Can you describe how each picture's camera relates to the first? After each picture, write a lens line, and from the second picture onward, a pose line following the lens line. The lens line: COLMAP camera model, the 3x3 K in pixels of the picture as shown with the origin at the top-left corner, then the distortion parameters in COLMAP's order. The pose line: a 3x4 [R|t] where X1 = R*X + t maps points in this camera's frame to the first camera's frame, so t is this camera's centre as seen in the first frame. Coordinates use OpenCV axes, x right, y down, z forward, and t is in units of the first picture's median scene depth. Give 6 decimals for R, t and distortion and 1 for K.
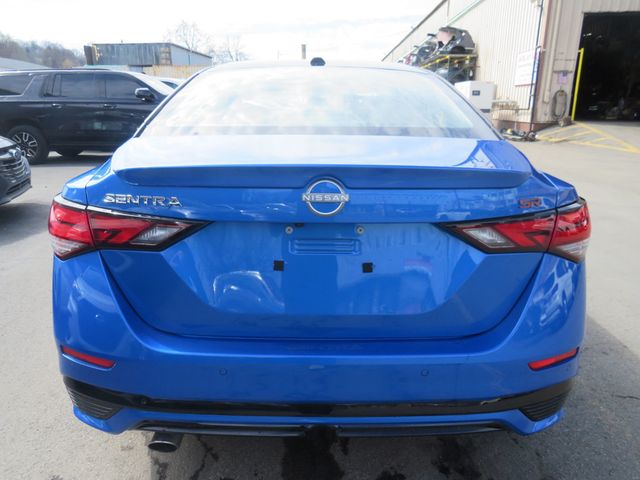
lens RADIAL K [[459.6, 0, 320.0], [0, 459.6, 240.0], [0, 0, 1]] dist [-0.012049, 0.003554]
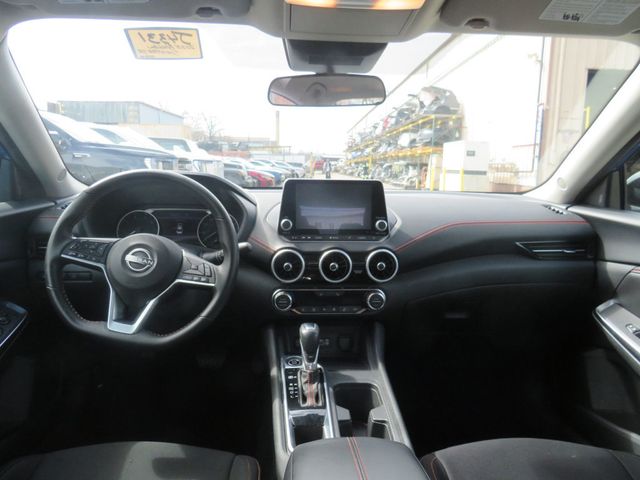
lens RADIAL K [[459.6, 0, 320.0], [0, 459.6, 240.0], [0, 0, 1]] dist [-0.012049, 0.003554]
pose [[0.998178, 0.005433, 0.060085, -0.005266], [0.002374, 0.991629, -0.129098, -0.028791], [-0.060283, 0.129006, 0.989810, 0.116165]]
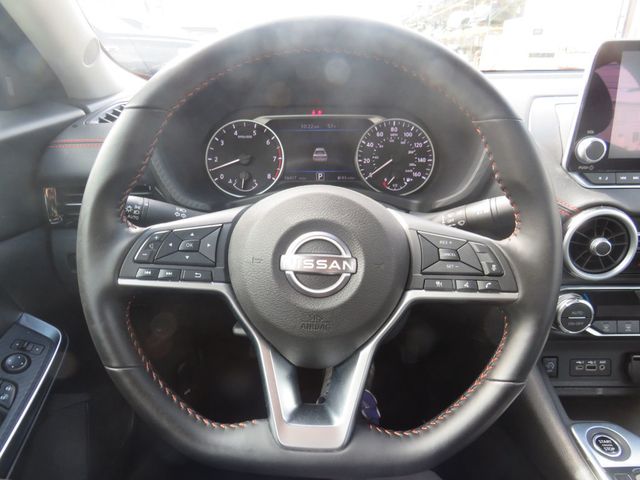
lens RADIAL K [[459.6, 0, 320.0], [0, 459.6, 240.0], [0, 0, 1]] dist [-0.012049, 0.003554]
pose [[0.999774, -0.012722, -0.017020, -0.017333], [0.014248, 0.995581, 0.092815, -0.034151], [0.015764, -0.093037, 0.995538, 0.140171]]
